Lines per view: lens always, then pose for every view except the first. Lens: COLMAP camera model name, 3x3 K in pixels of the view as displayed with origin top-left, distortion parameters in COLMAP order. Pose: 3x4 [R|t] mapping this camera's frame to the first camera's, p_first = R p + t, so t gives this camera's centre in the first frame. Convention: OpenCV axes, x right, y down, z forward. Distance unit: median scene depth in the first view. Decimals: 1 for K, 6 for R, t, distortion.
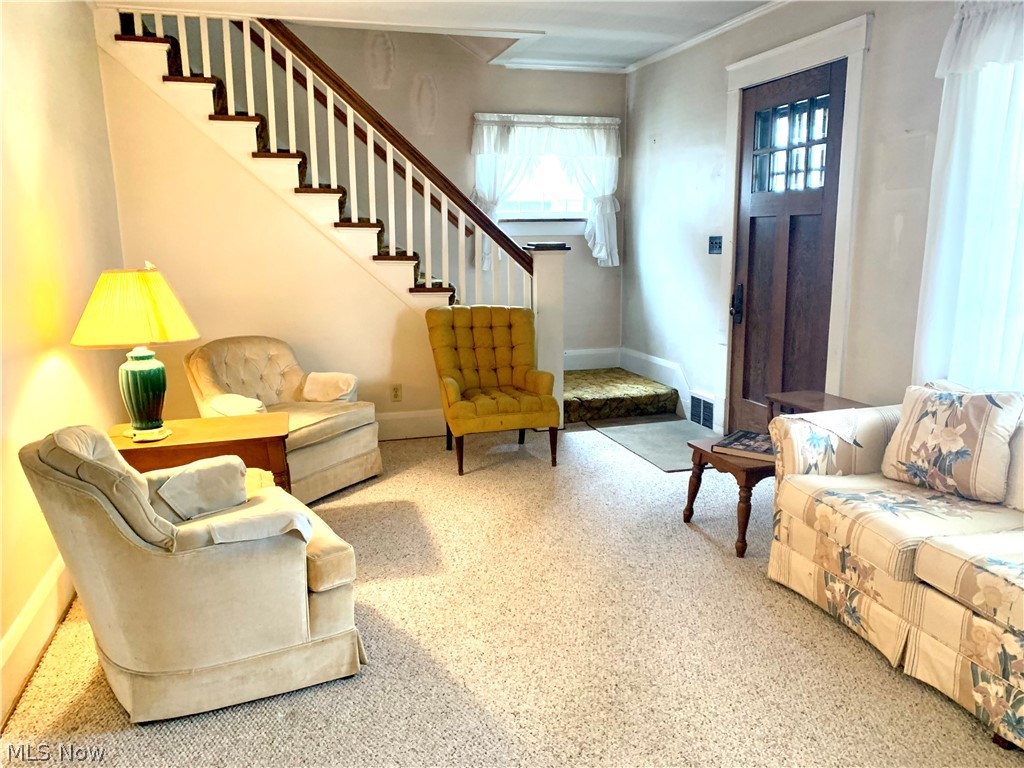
lens RADIAL K [[780.3, 0, 508.8], [0, 780.3, 380.1], [0, 0, 1]] dist [0.070853, -0.076716]
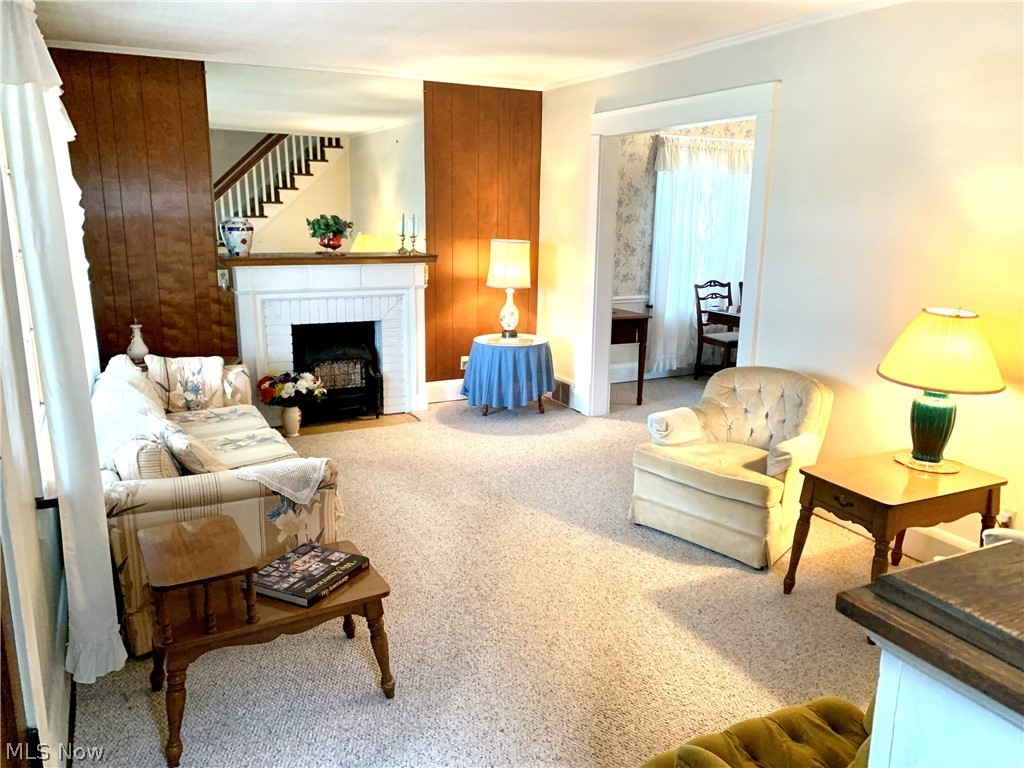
lens RADIAL K [[780.3, 0, 508.8], [0, 780.3, 380.1], [0, 0, 1]] dist [0.070853, -0.076716]
pose [[-0.982642, 0.037103, -0.181763, 0.295221], [-0.039025, 0.916526, 0.398066, -0.461178], [0.181360, 0.398250, -0.899170, 1.908213]]
